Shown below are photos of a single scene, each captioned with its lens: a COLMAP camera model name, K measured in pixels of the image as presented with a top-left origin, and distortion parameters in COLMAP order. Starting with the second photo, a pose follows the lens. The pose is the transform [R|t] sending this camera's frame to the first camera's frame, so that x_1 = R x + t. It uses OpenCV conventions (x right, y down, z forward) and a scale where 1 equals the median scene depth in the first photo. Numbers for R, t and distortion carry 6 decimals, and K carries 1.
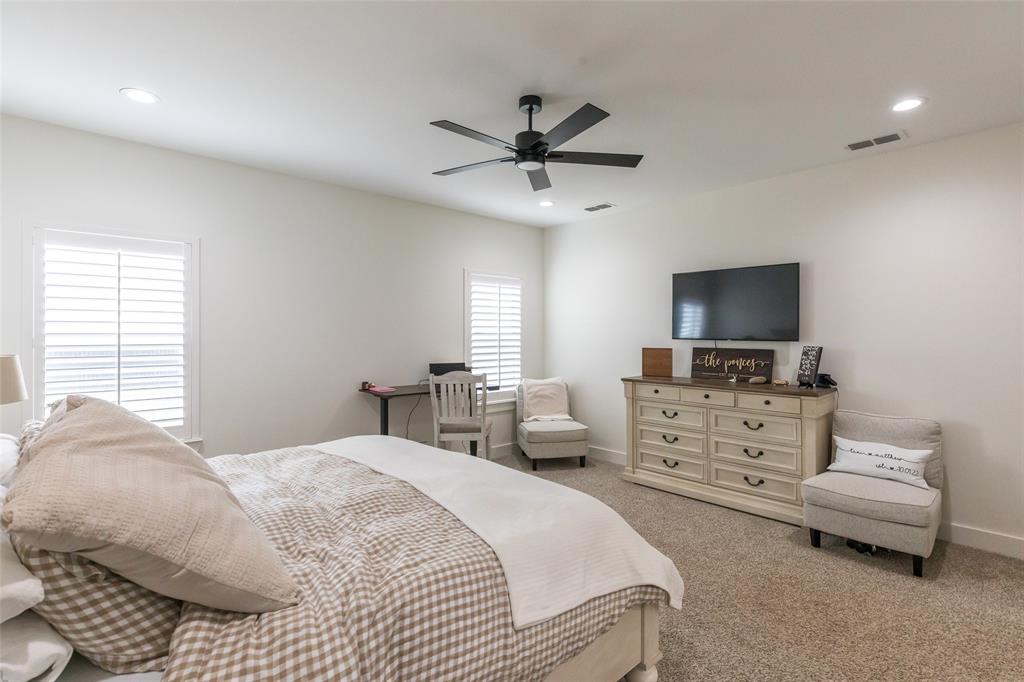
lens RADIAL K [[483.5, 0, 511.8], [0, 483.5, 334.0], [0, 0, 1]] dist [-0.000457, 0.000127]
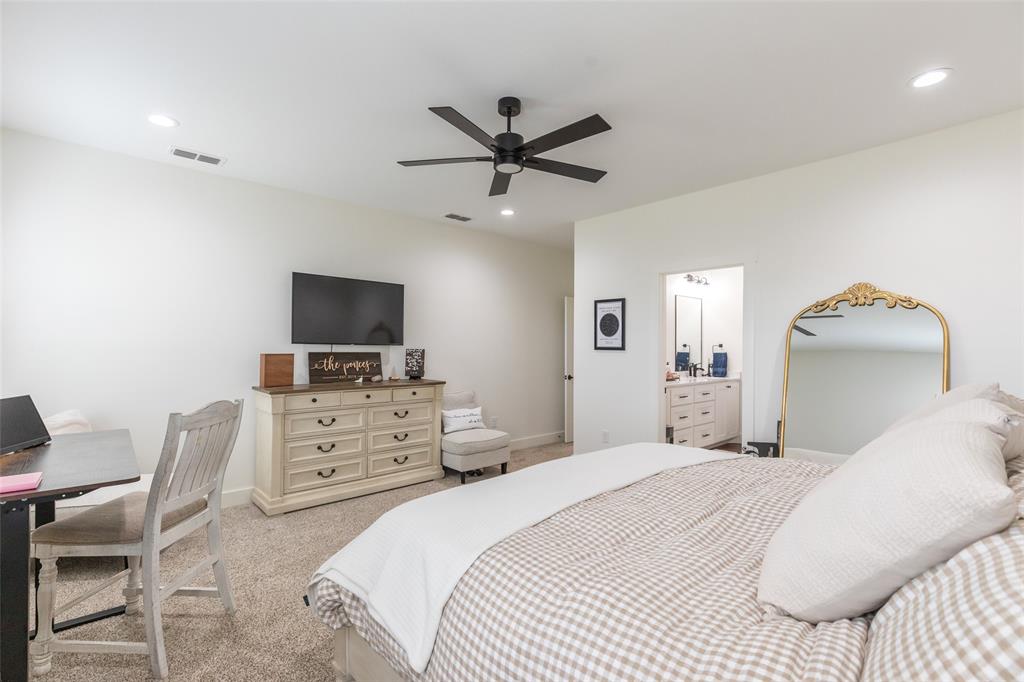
lens RADIAL K [[465.8, 0, 511.6], [0, 465.8, 347.4], [0, 0, 1]] dist [0.020167, -0.004838]
pose [[0.016416, -0.010226, 0.999813, -0.605282], [-0.012062, 0.999873, 0.010425, 0.004122], [-0.999792, -0.012231, 0.016291, 0.635664]]
